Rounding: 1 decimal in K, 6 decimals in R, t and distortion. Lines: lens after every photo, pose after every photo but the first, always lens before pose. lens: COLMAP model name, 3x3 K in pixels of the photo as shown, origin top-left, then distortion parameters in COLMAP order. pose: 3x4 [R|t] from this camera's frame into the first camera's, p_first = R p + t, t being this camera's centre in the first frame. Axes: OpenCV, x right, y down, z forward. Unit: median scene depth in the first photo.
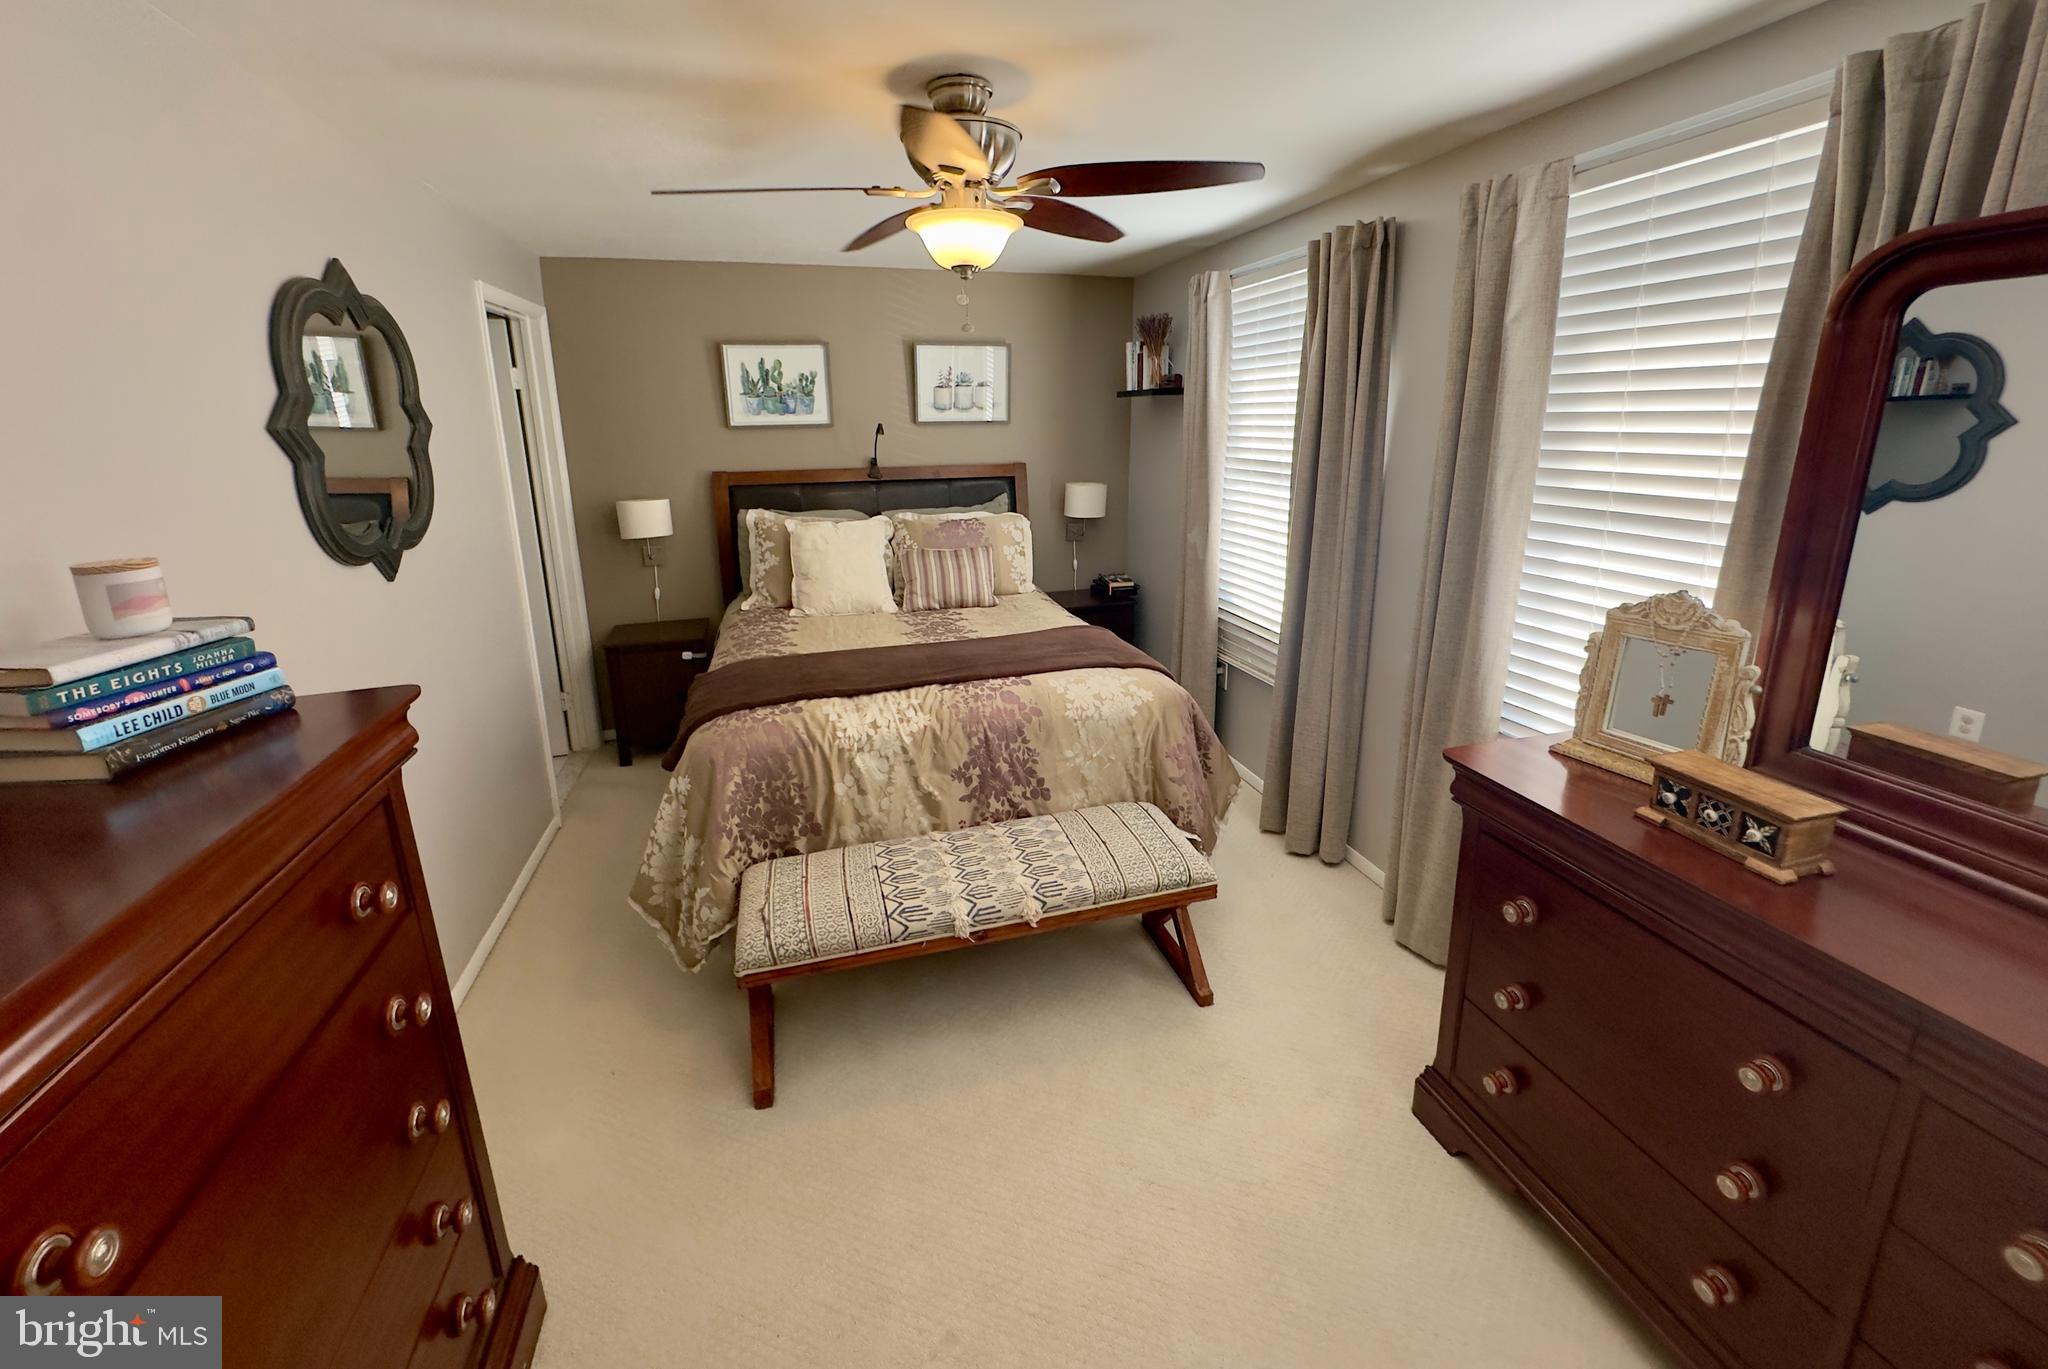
lens RADIAL K [[816.4, 0, 1024.7], [0, 816.4, 605.3], [0, 0, 1]] dist [-0.001486, 0.000245]
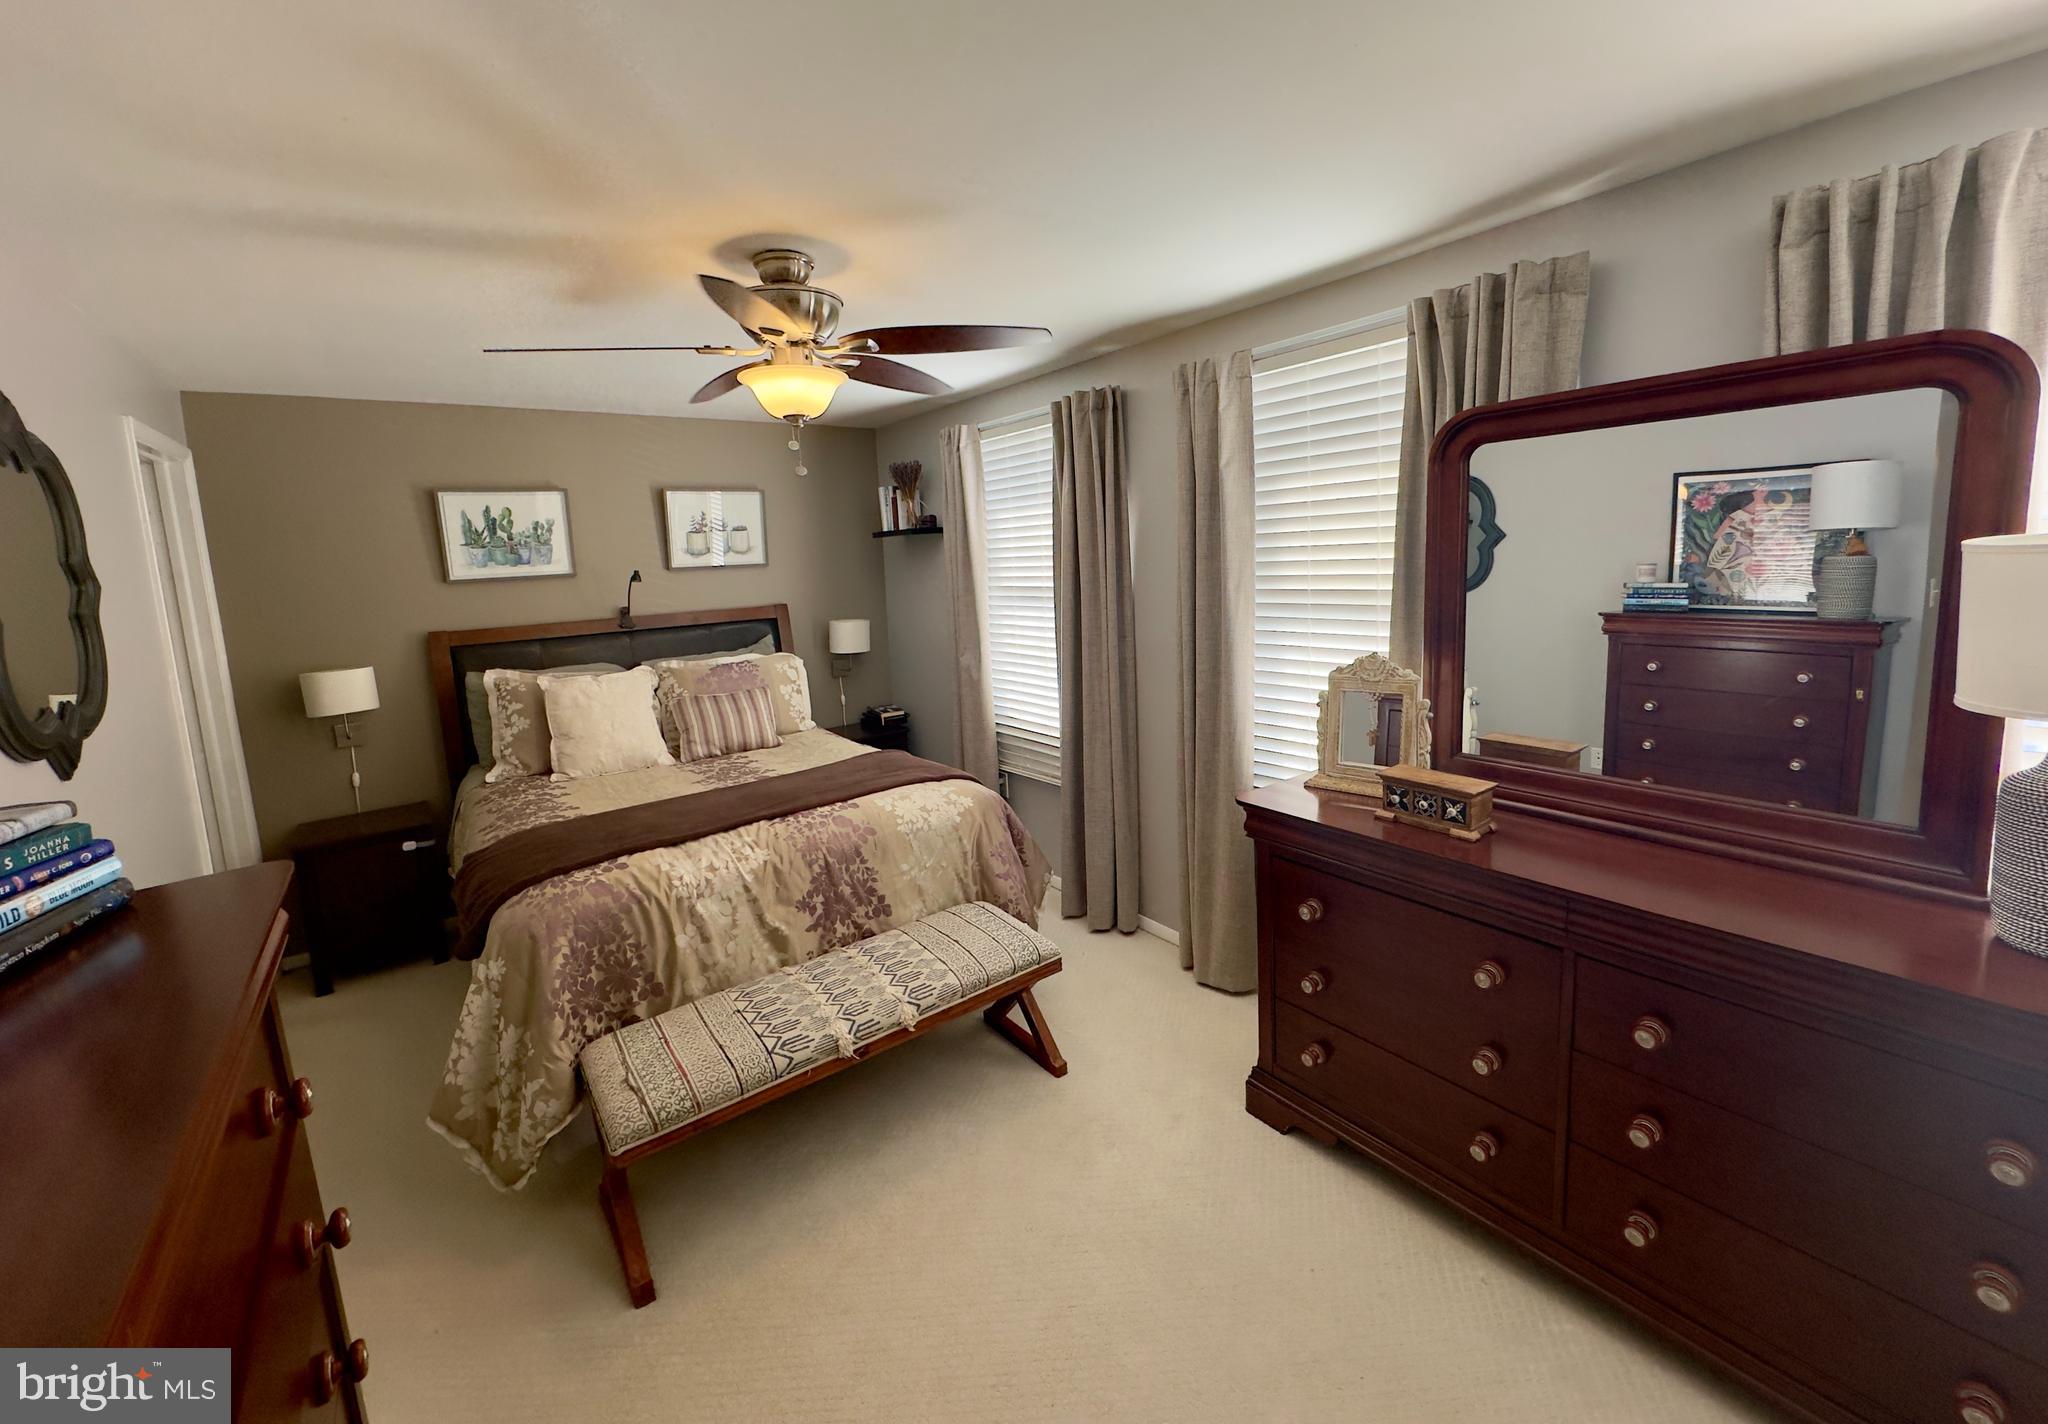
lens RADIAL K [[815.7, 0, 1025.5], [0, 815.7, 661.6], [0, 0, 1]] dist [0.000828, 0.000167]
pose [[0.933252, -0.080813, 0.350015, -0.154004], [0.117031, 0.989607, -0.083558, 0.028045], [-0.339625, 0.118943, 0.933010, -0.062645]]
